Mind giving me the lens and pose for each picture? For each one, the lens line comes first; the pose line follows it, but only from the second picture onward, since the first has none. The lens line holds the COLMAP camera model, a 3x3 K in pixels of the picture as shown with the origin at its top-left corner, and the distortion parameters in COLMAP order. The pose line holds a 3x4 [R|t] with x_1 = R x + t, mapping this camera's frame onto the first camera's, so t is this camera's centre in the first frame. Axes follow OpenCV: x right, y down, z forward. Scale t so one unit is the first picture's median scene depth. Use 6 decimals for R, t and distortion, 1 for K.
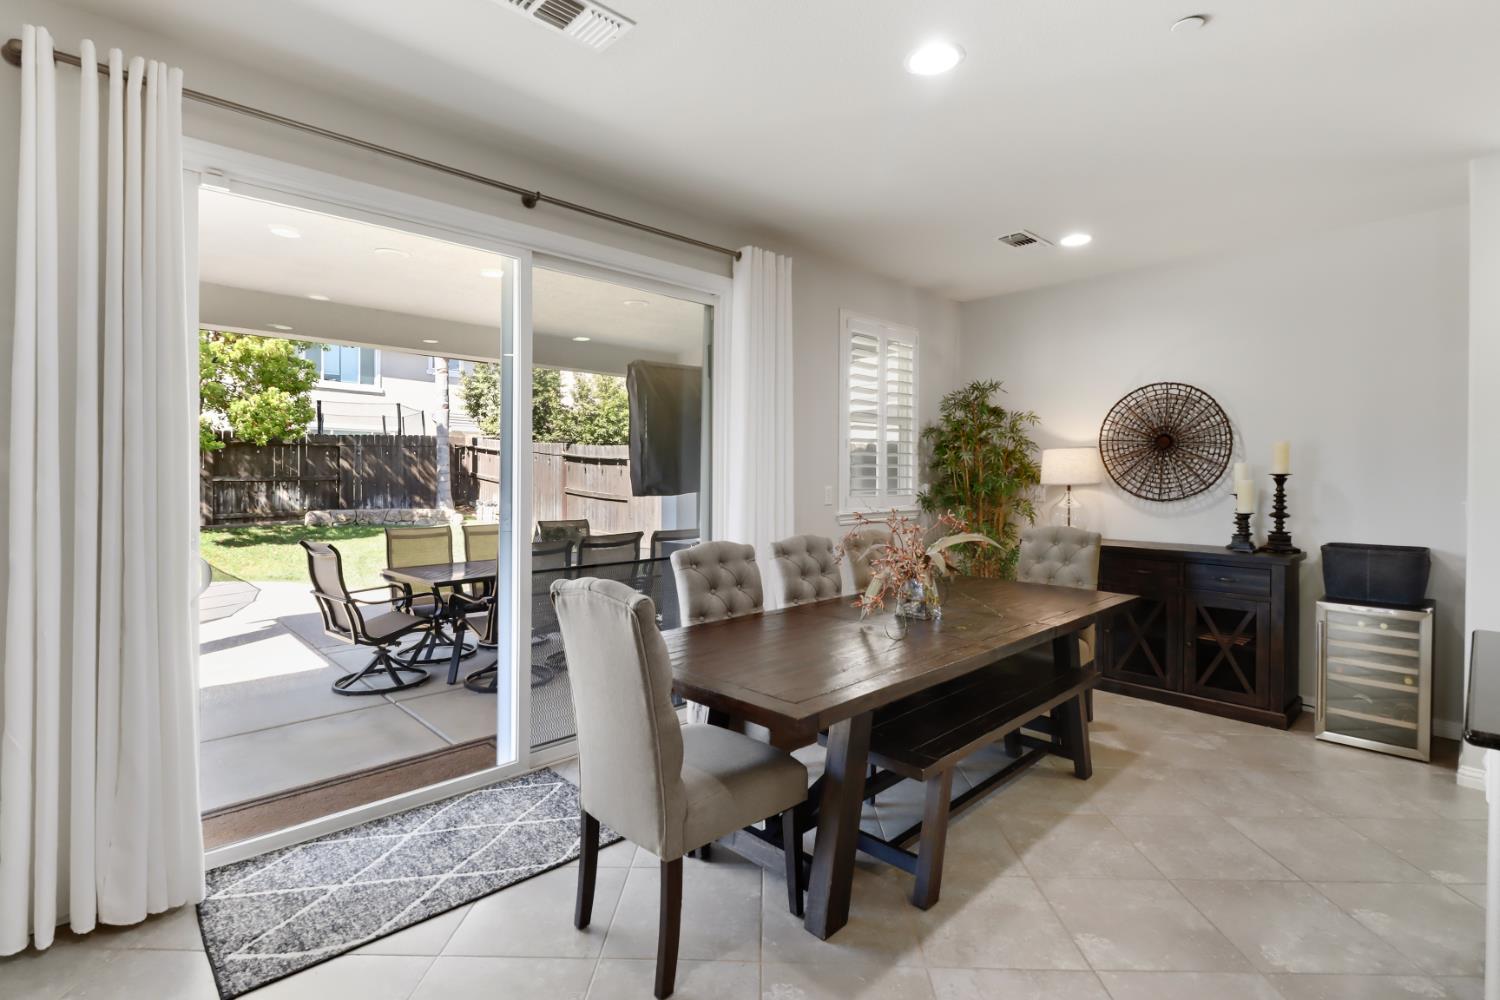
lens RADIAL K [[701.2, 0, 750.4], [0, 701.2, 475.1], [0, 0, 1]] dist [0.016851, -0.009261]
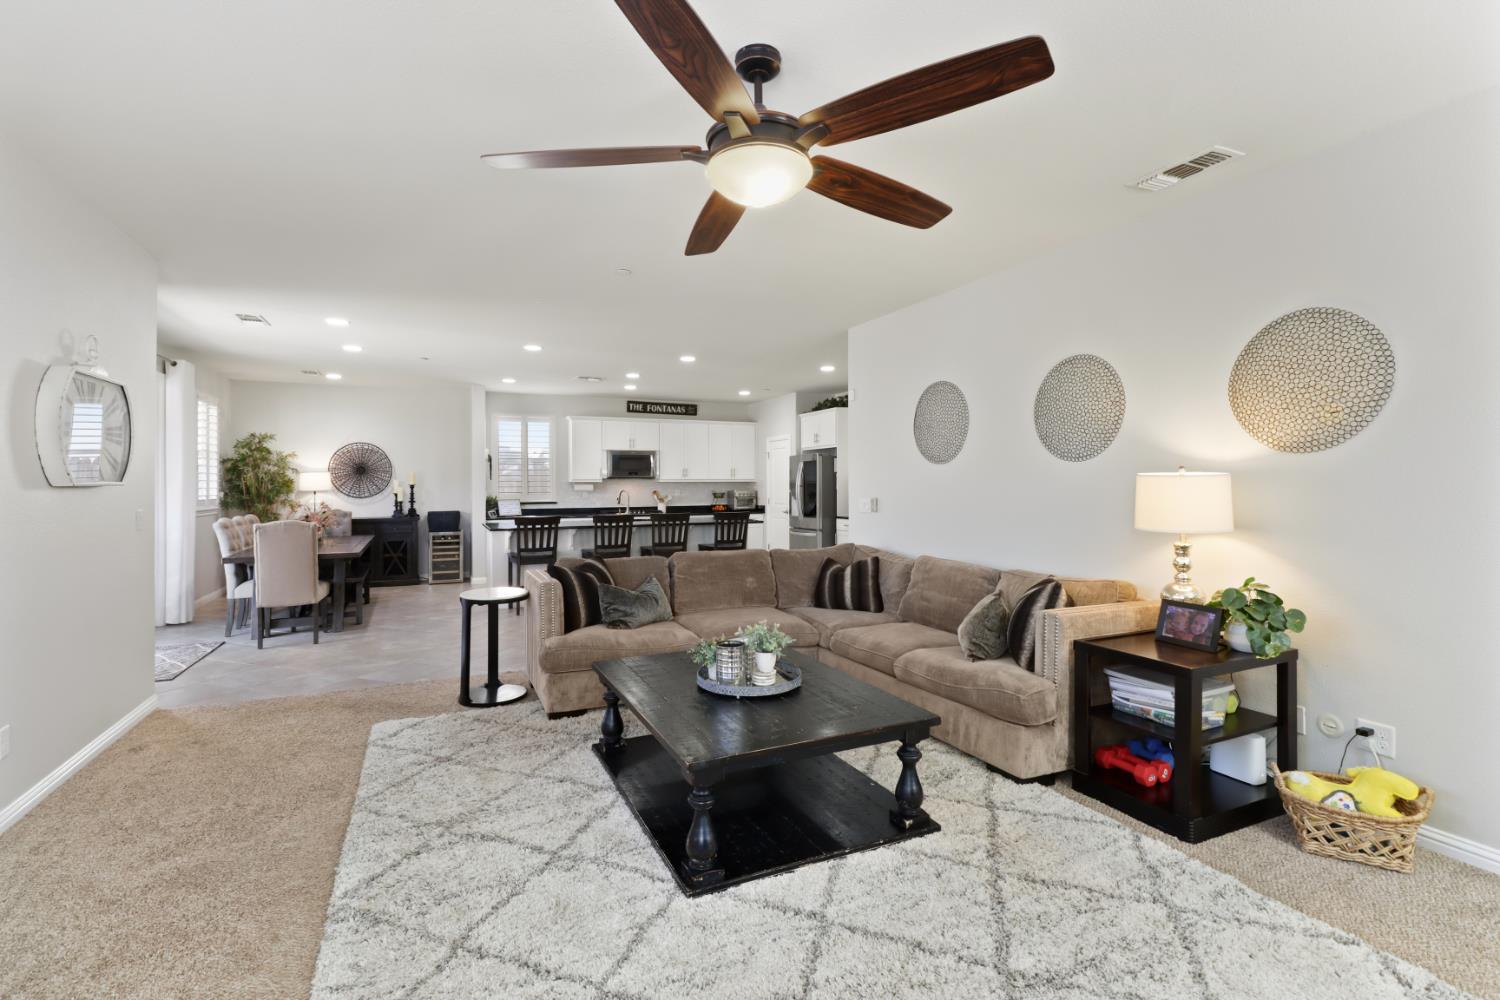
lens RADIAL K [[696.1, 0, 746.9], [0, 696.1, 479.6], [0, 0, 1]] dist [0.017704, -0.012266]
pose [[0.331214, 0.000164, 0.943556, -0.971085], [0.008999, 0.999954, -0.003332, -0.001121], [-0.943513, 0.009595, 0.331197, -0.759491]]
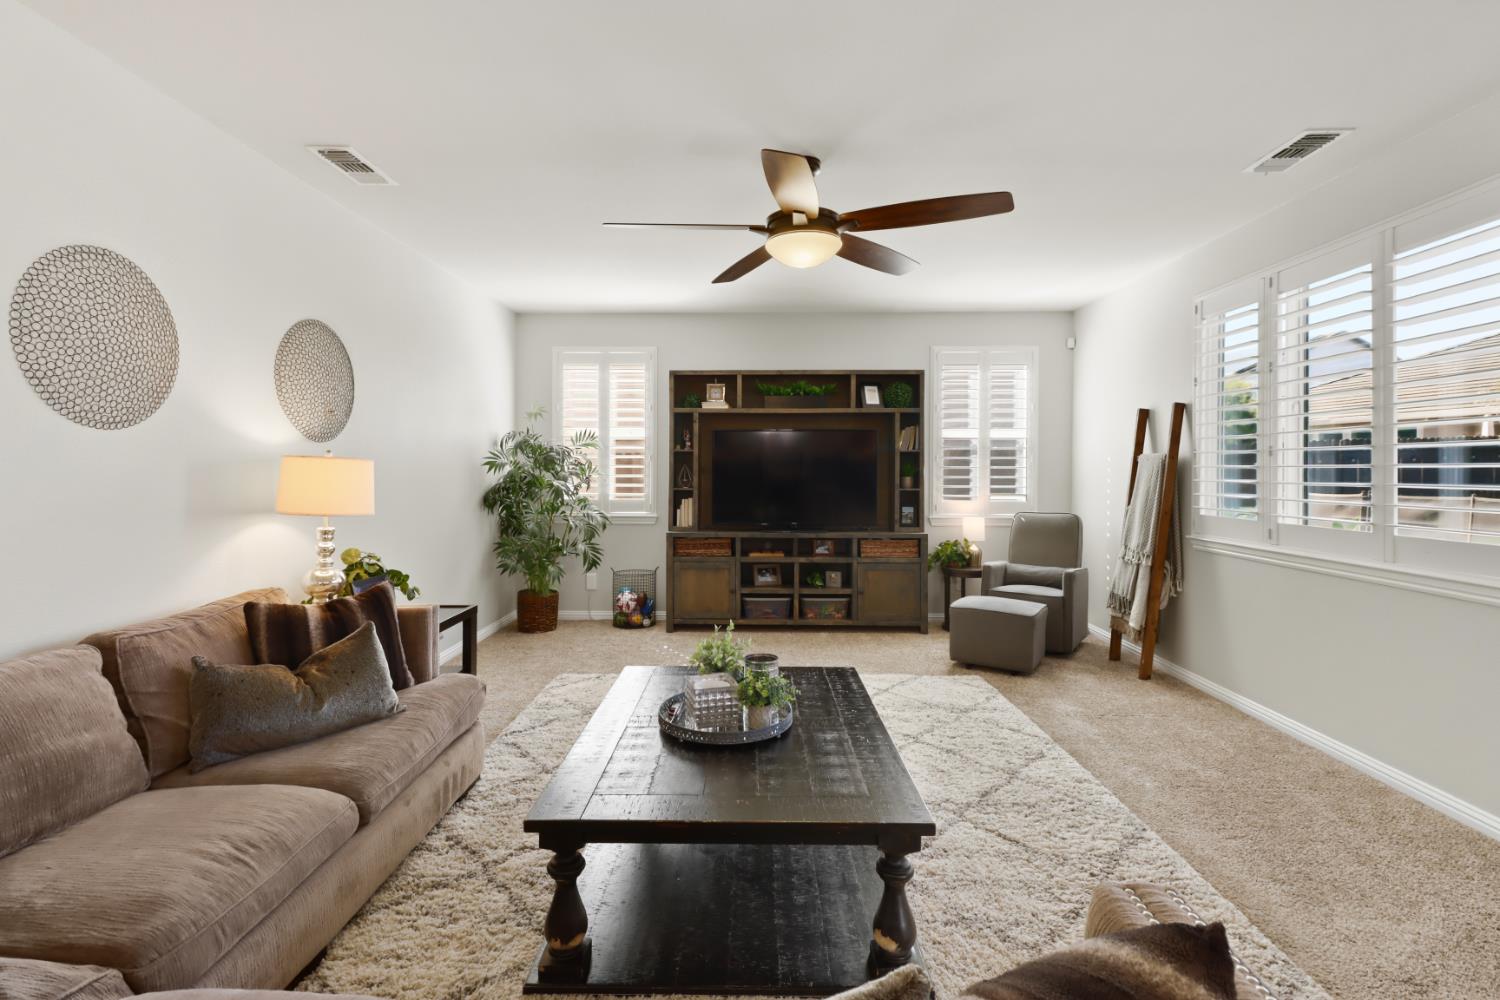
lens RADIAL K [[696.1, 0, 746.9], [0, 696.1, 479.6], [0, 0, 1]] dist [0.017704, -0.012266]
pose [[-0.707088, 0.002549, -0.707121, -0.020587], [-0.009439, 0.999870, 0.013043, 0.002805], [0.707063, 0.015898, -0.706972, -0.183543]]
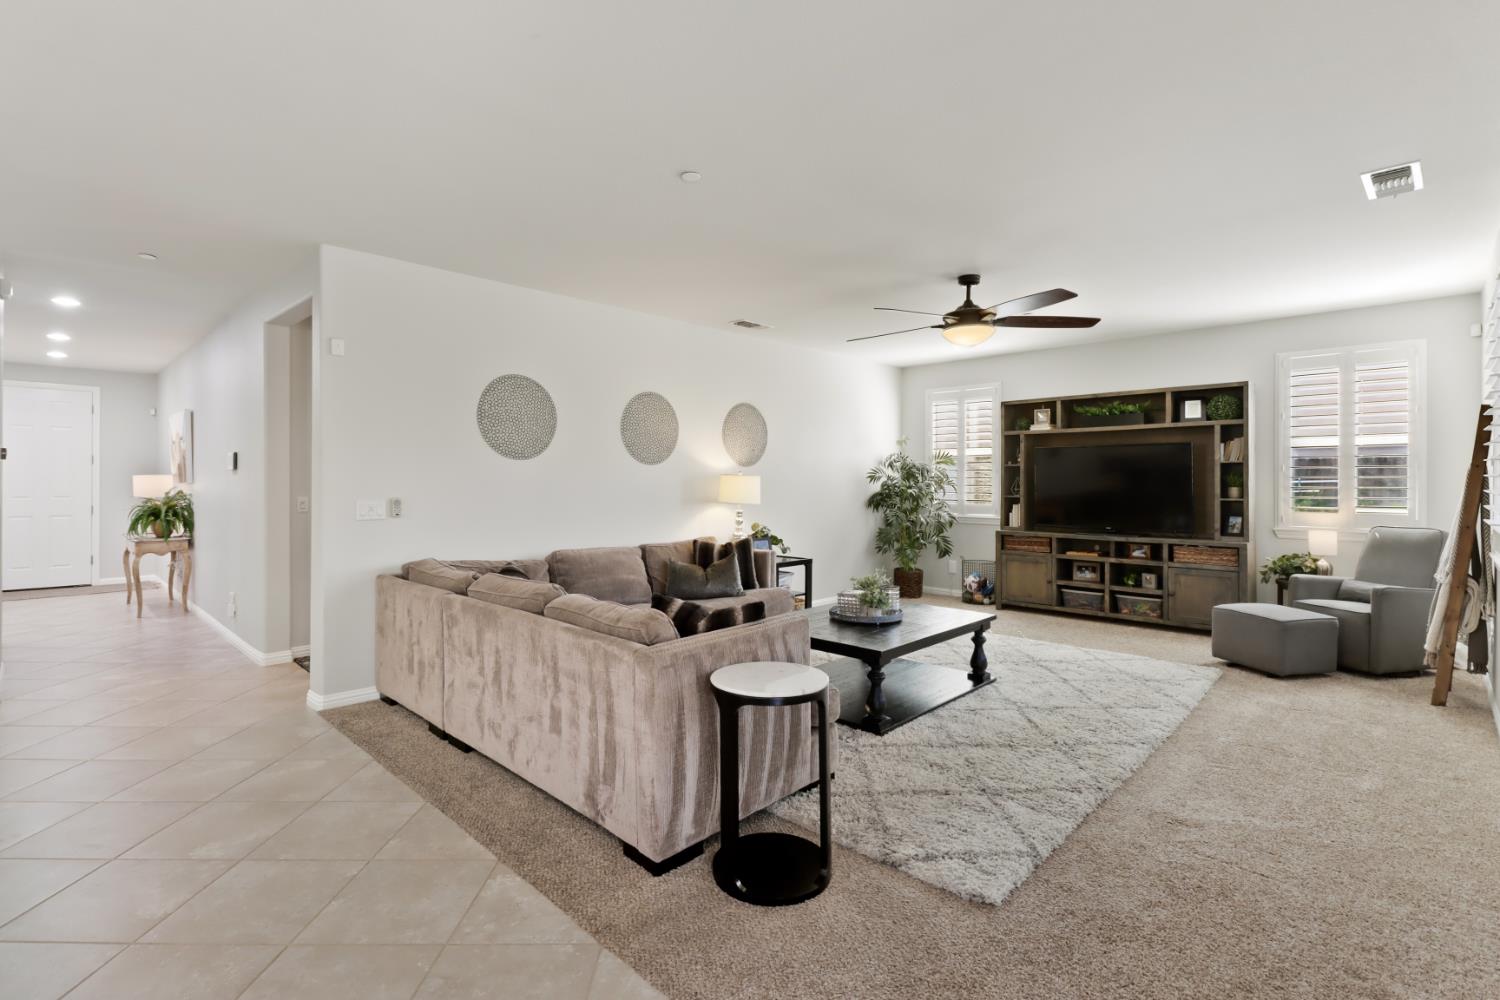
lens RADIAL K [[694.6, 0, 747.1], [0, 694.6, 482.3], [0, 0, 1]] dist [0.020681, -0.014911]
pose [[-0.999220, -0.005212, -0.039156, -0.169317], [-0.005435, 0.999970, 0.005586, 0.000526], [0.039125, 0.005794, -0.999218, 0.362548]]
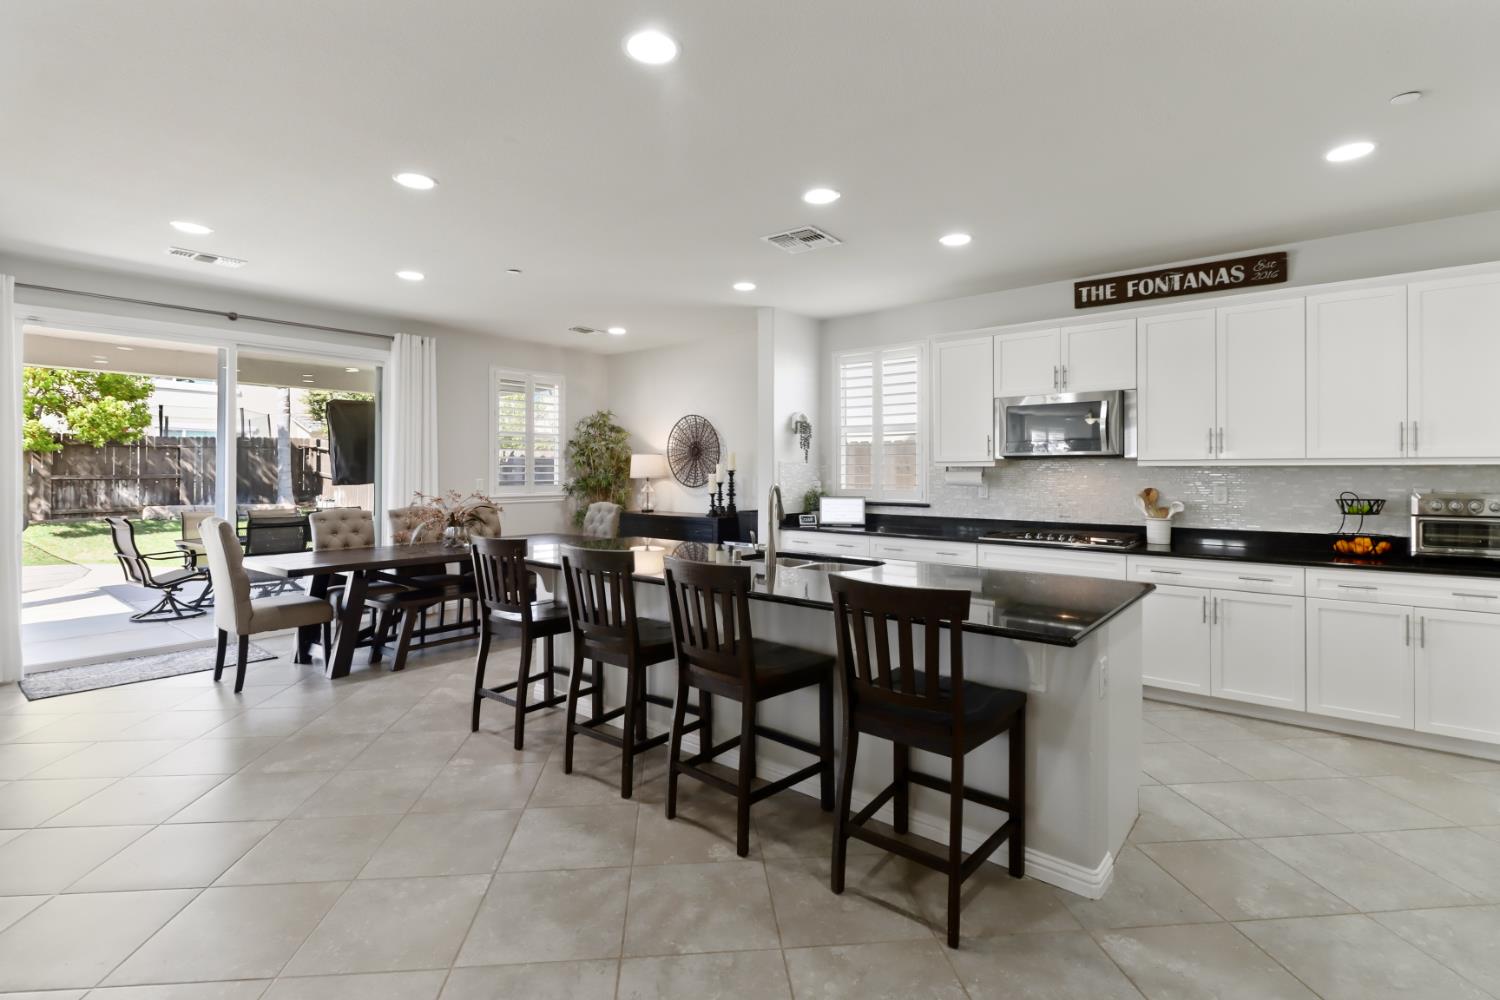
lens RADIAL K [[699.8, 0, 745.7], [0, 699.8, 467.6], [0, 0, 1]] dist [0.019886, -0.013595]
pose [[0.992889, -0.001440, 0.119036, 0.487596], [0.002470, 0.999961, -0.008505, 0.004856], [-0.119019, 0.008738, 0.992854, -0.586472]]
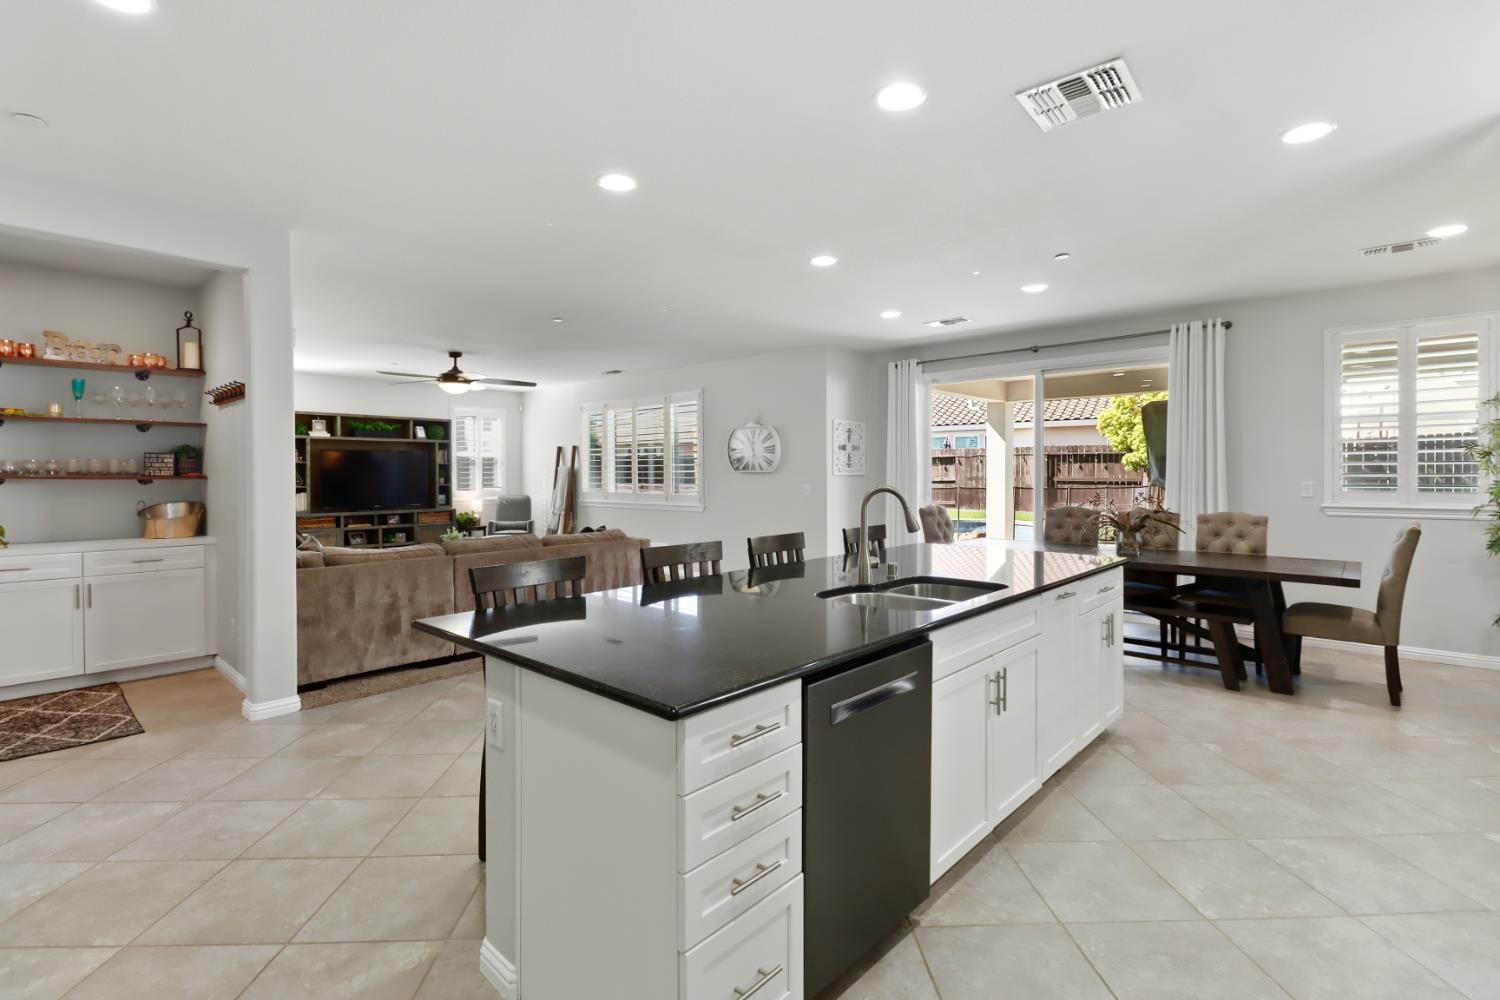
lens RADIAL K [[693.3, 0, 749.0], [0, 693.3, 481.8], [0, 0, 1]] dist [0.018449, -0.014381]
pose [[0.066775, 0.006497, -0.997747, 1.175673], [-0.000738, 0.999979, 0.006463, 0.008885], [0.997768, 0.000305, 0.066778, -0.025130]]
